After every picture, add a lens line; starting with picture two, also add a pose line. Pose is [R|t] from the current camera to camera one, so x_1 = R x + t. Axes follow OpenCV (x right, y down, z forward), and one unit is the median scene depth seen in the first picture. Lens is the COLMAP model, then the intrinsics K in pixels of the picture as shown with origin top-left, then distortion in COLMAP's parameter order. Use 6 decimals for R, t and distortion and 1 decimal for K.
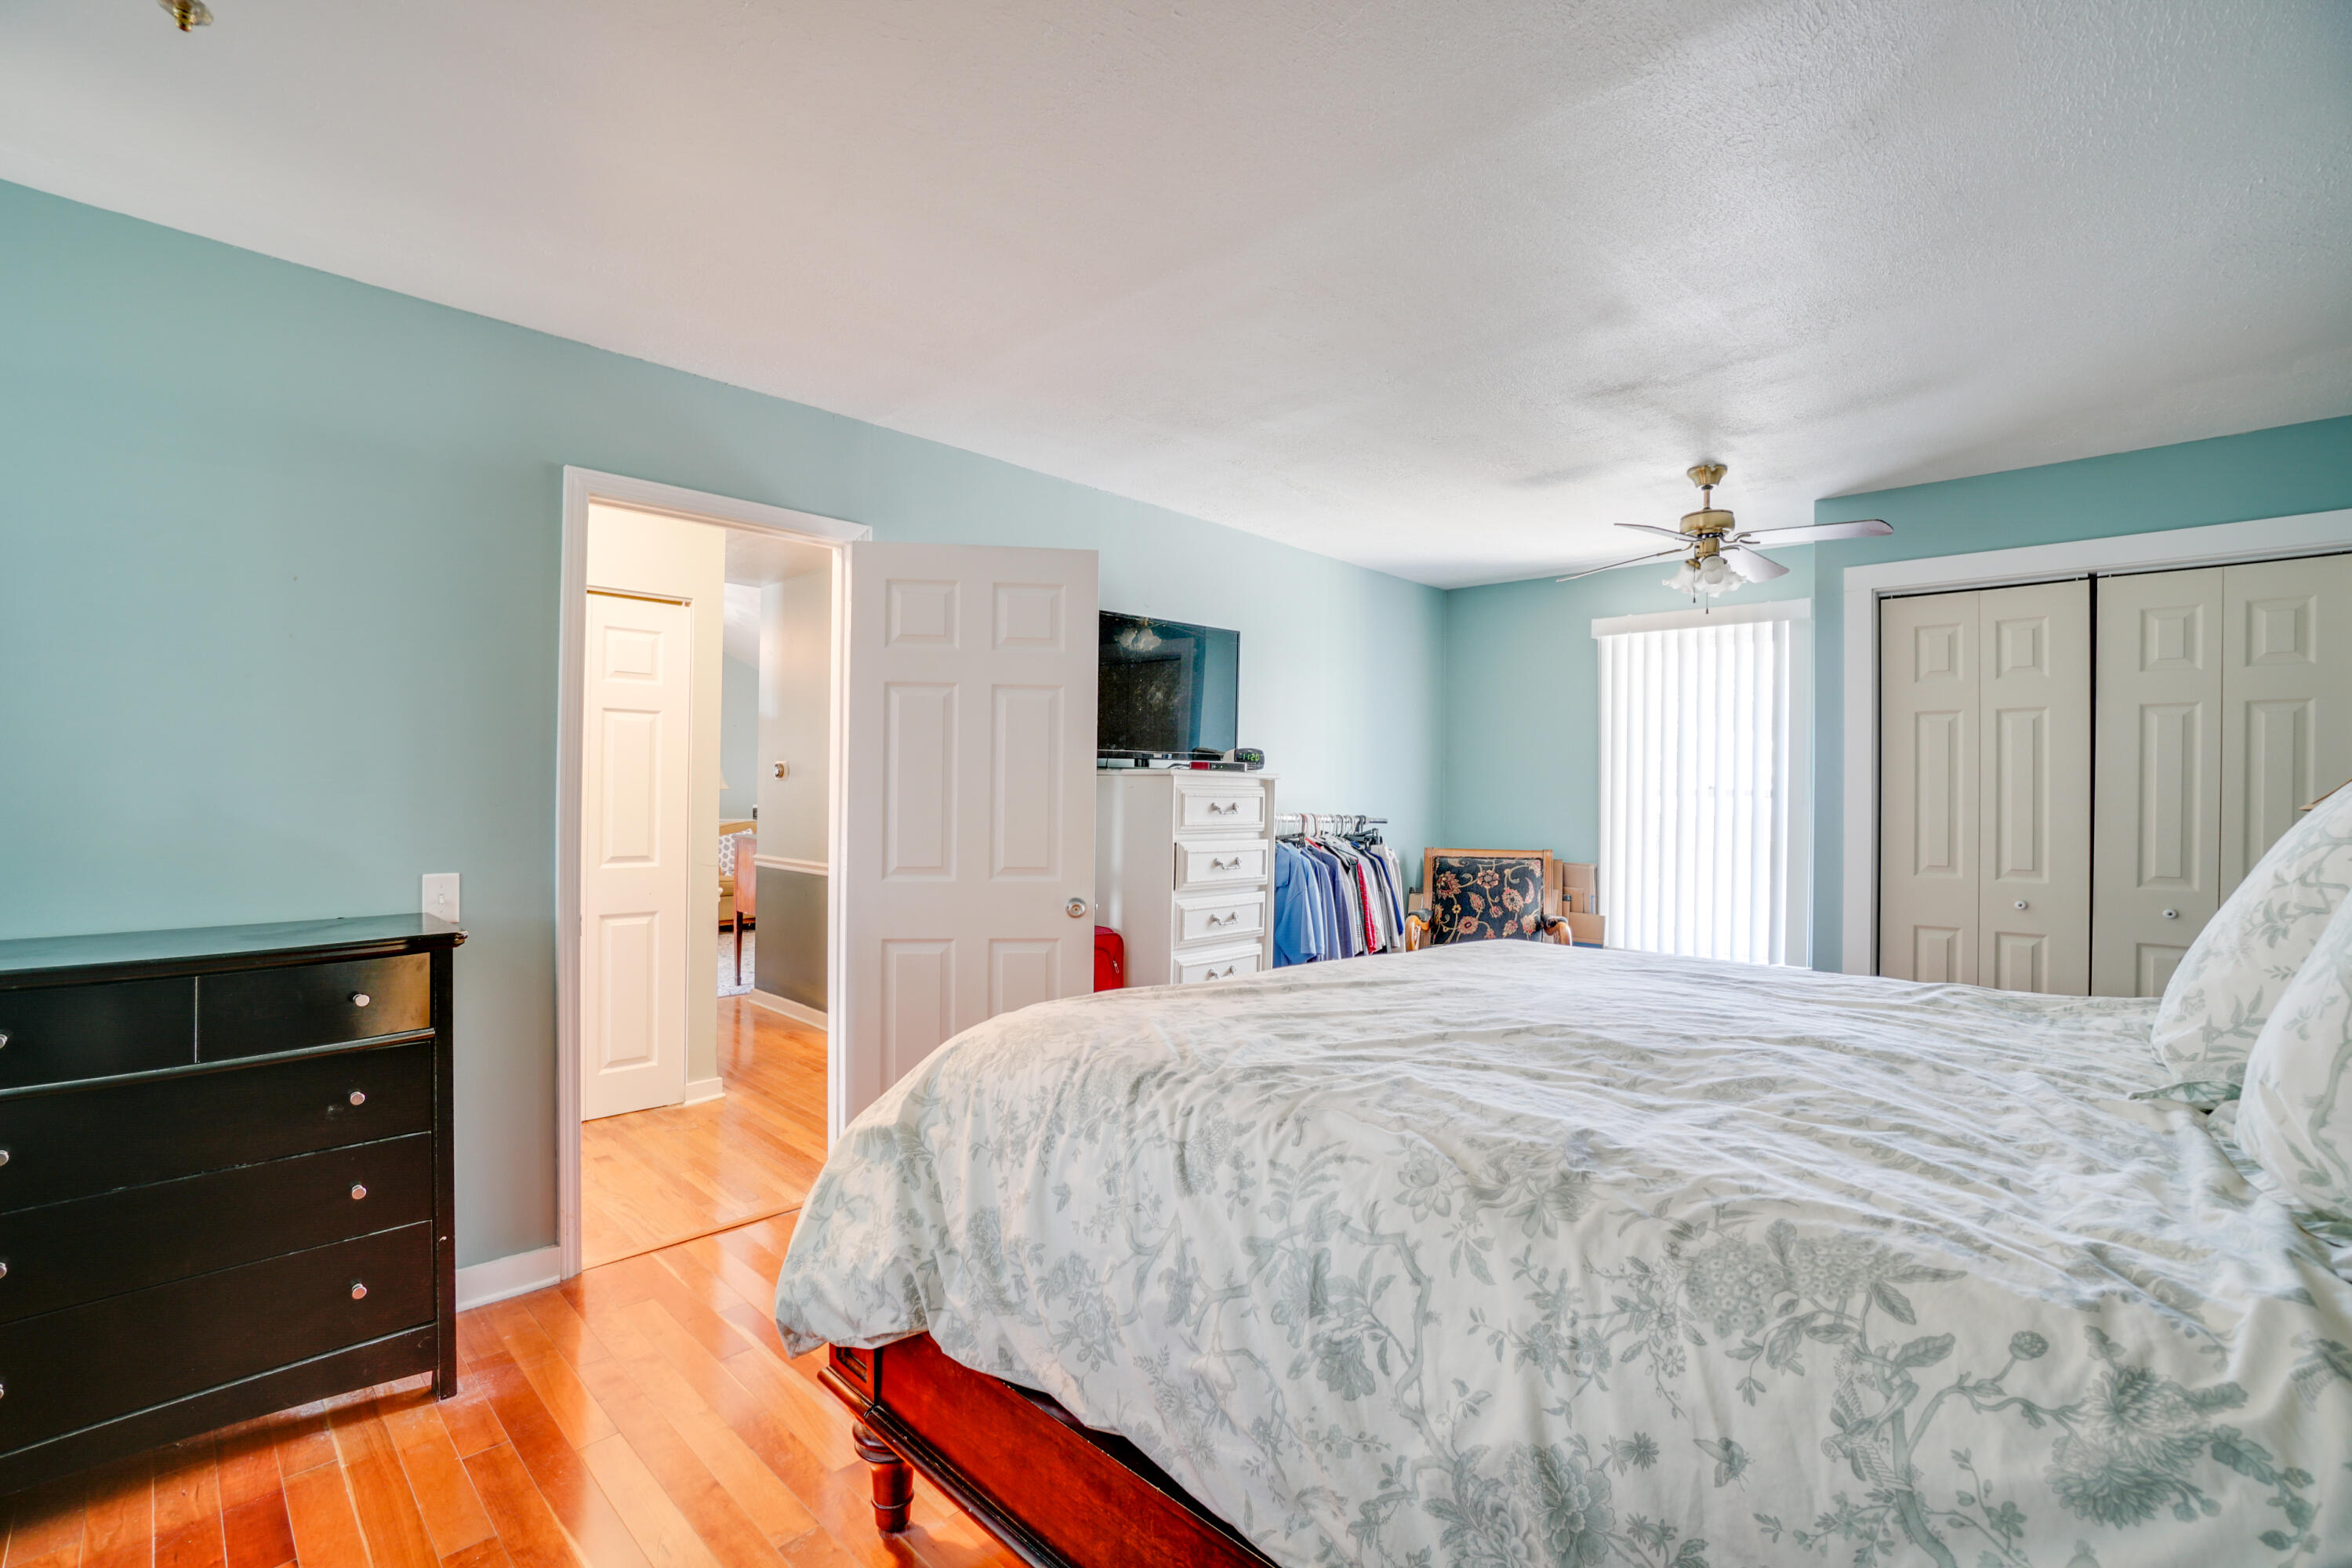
lens RADIAL K [[1010.9, 0, 1153.7], [0, 1010.9, 788.5], [0, 0, 1]] dist [-0.040505, 0.000062]
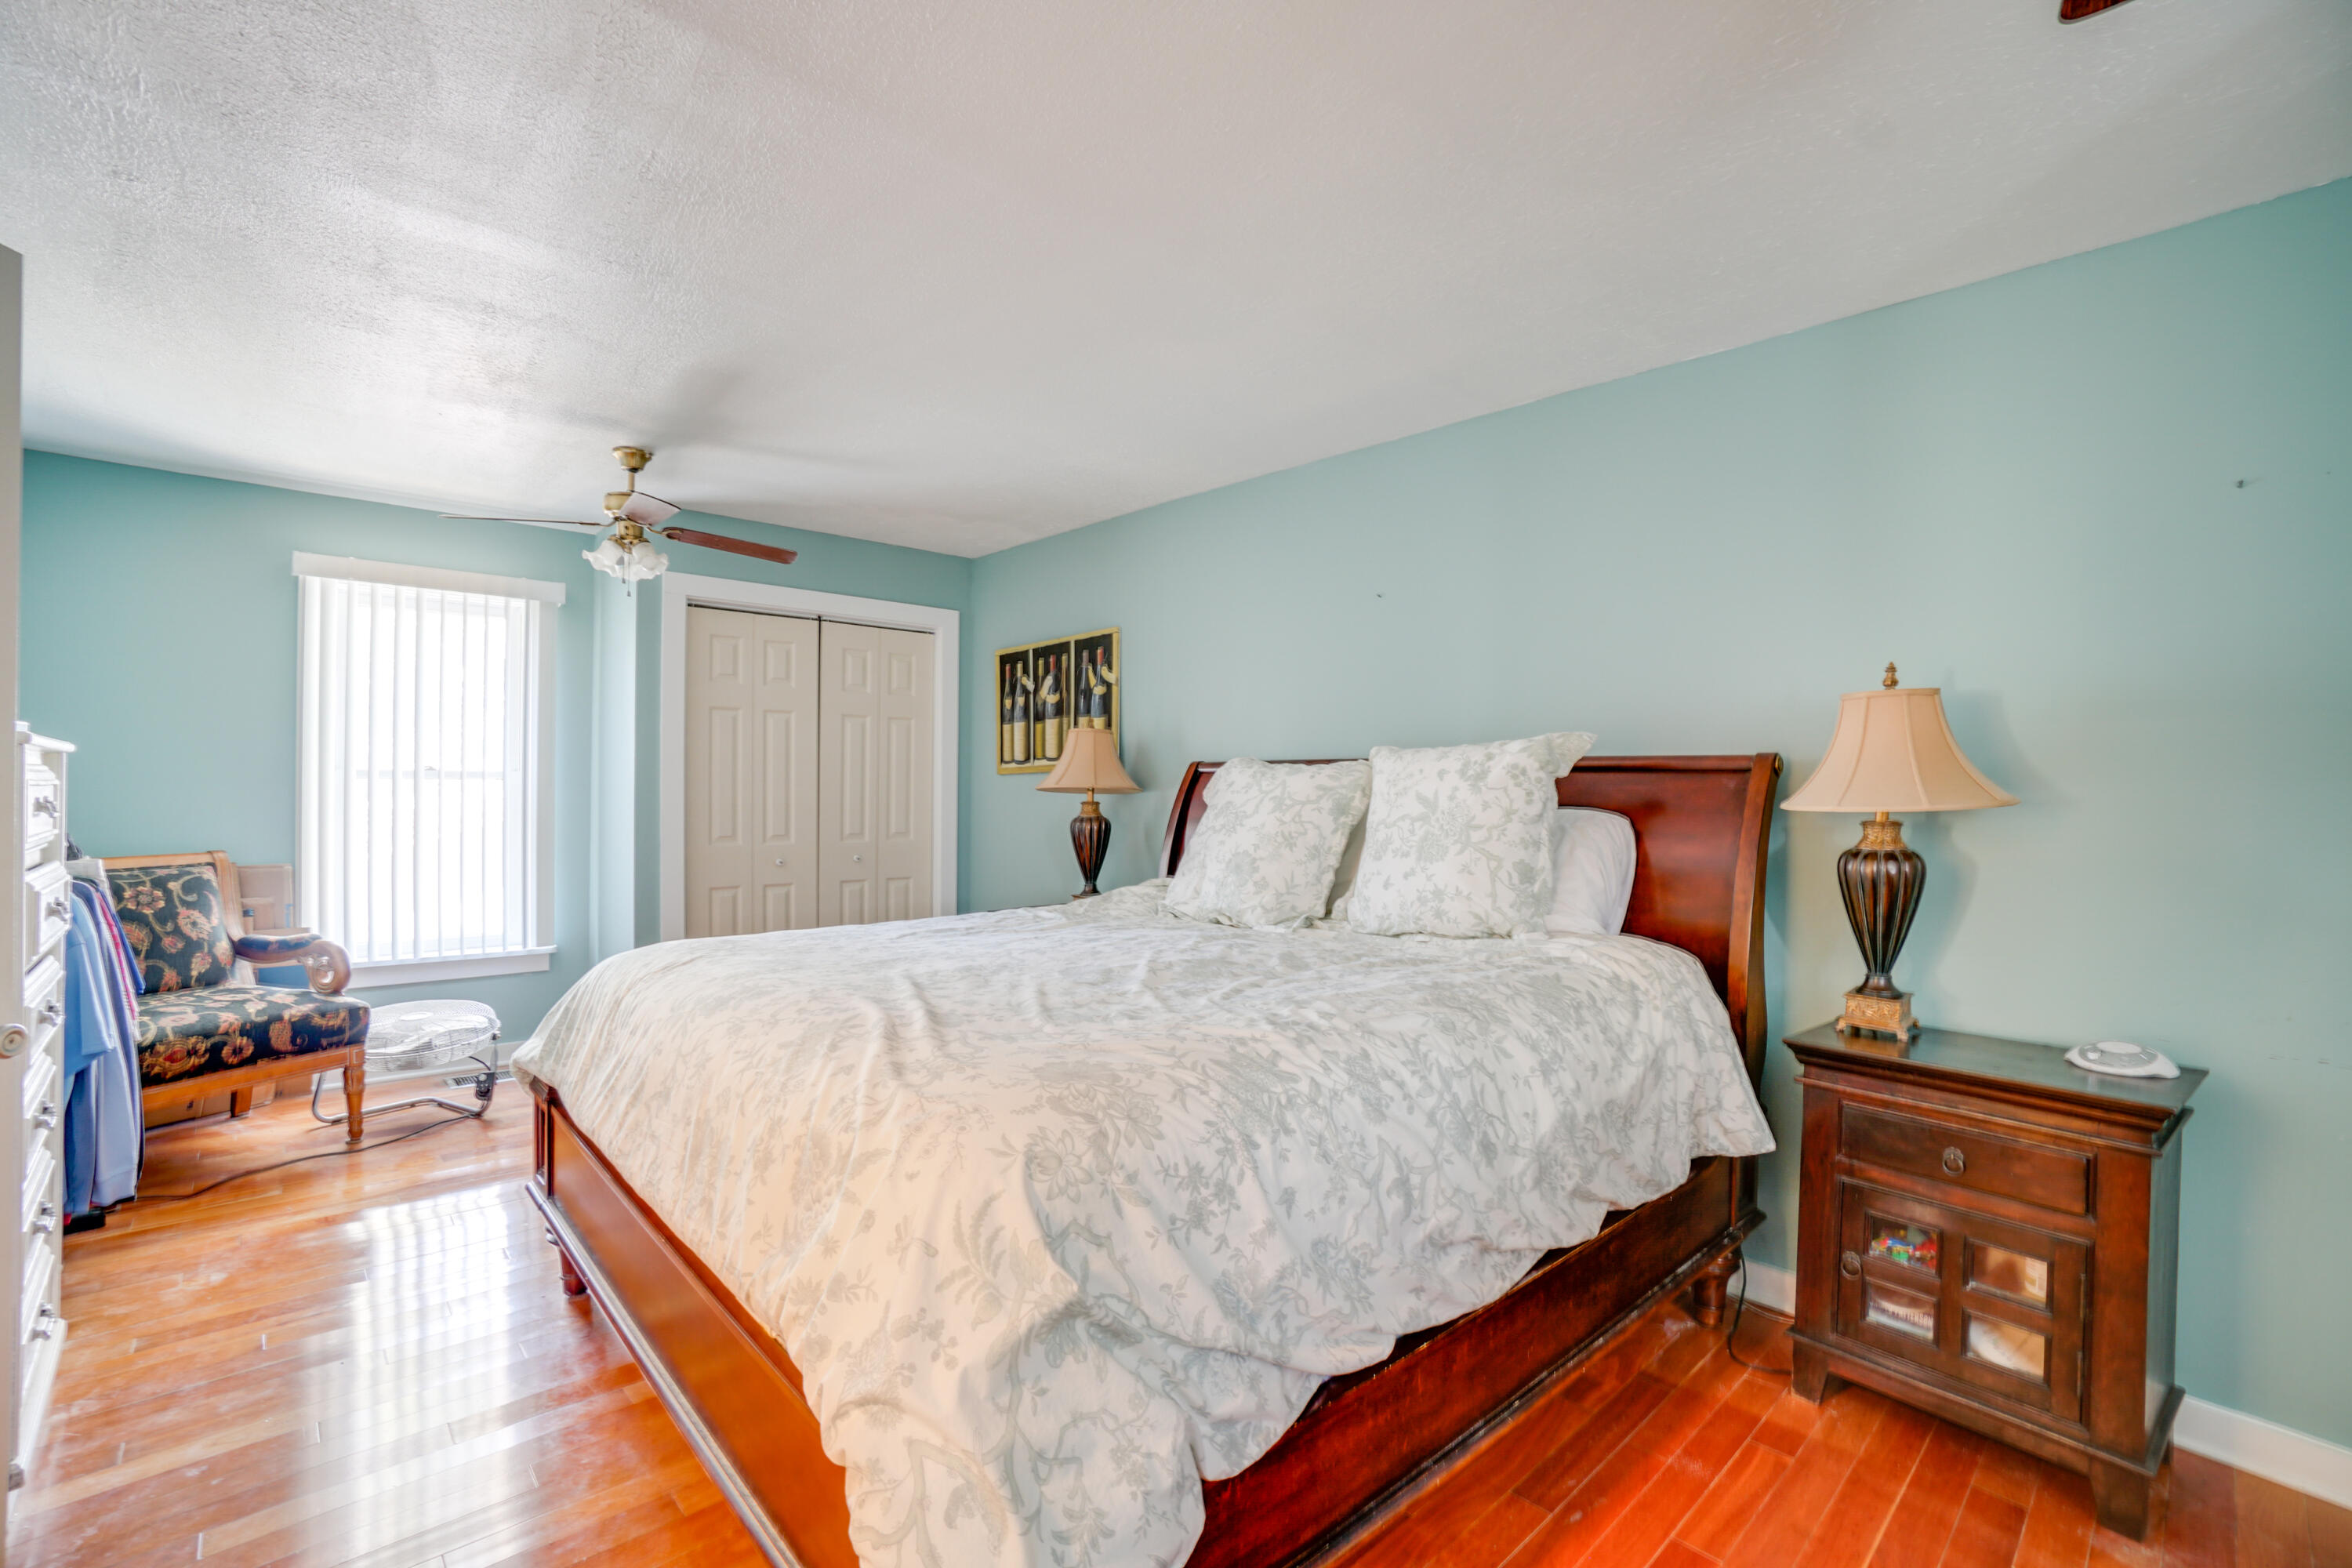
lens RADIAL K [[1010.9, 0, 1153.7], [0, 1010.9, 788.5], [0, 0, 1]] dist [-0.040505, 0.000062]
pose [[0.081373, -0.014255, 0.996582, -0.398265], [-0.010412, 0.999831, 0.015152, -0.003837], [-0.996629, -0.011610, 0.081211, 0.392511]]
